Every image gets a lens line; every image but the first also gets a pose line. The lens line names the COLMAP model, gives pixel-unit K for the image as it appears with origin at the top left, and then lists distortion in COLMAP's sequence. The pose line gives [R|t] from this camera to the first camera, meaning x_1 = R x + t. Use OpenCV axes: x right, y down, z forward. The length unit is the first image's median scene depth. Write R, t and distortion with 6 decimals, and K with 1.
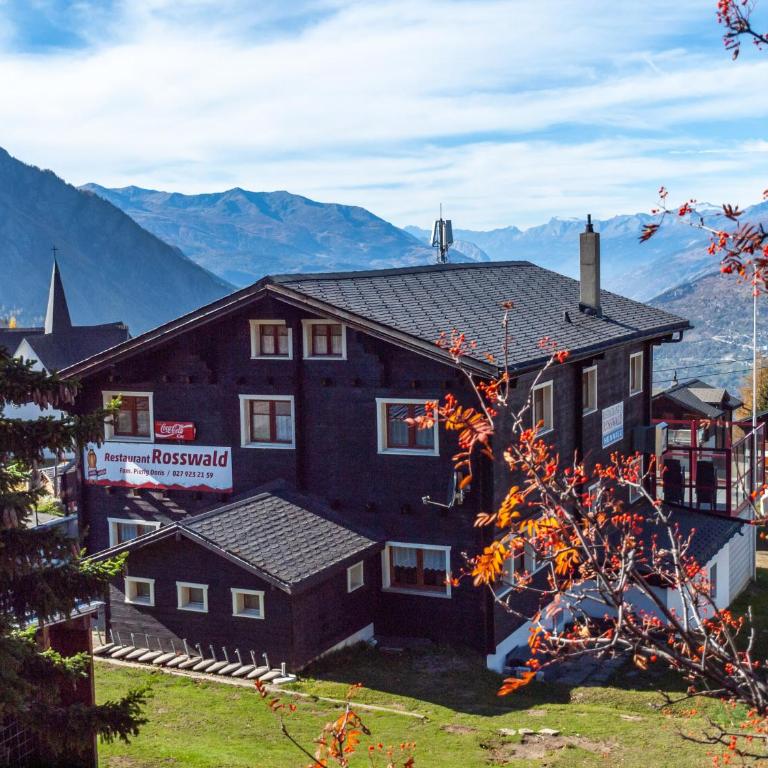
lens RADIAL K [[1382.2, 0, 384.0], [0, 1382.2, 384.0], [0, 0, 1]] dist [-0.025394, 0.068534]
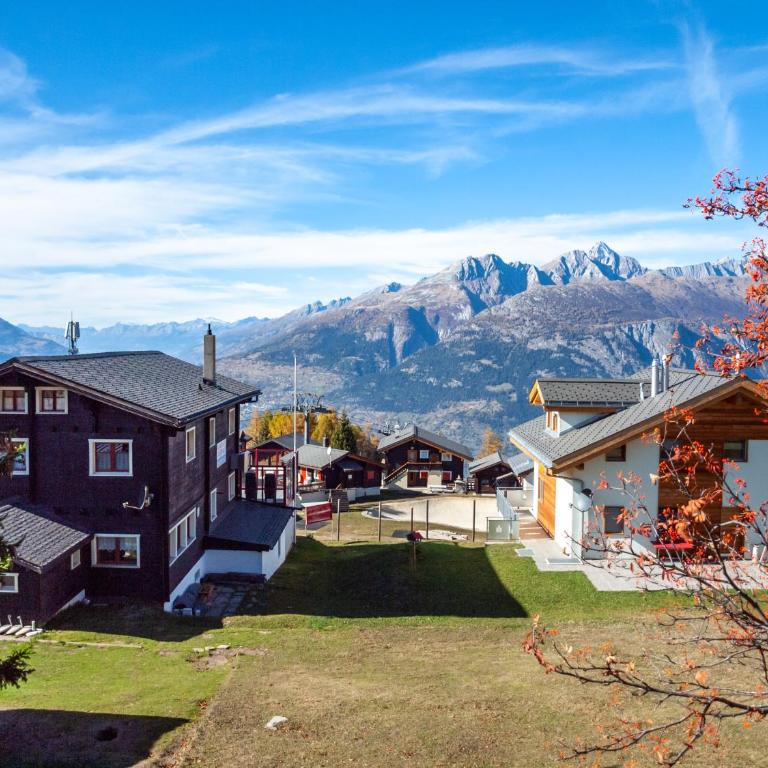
lens RADIAL K [[845.2, 0, 367.5], [0, 845.2, 384.6], [0, 0, 1]] dist [-0.067245, 0.037257]
pose [[0.894090, 0.011673, 0.447735, -0.144408], [0.010187, 0.998872, -0.046384, -0.003767], [-0.447771, 0.046033, 0.892963, 0.038239]]
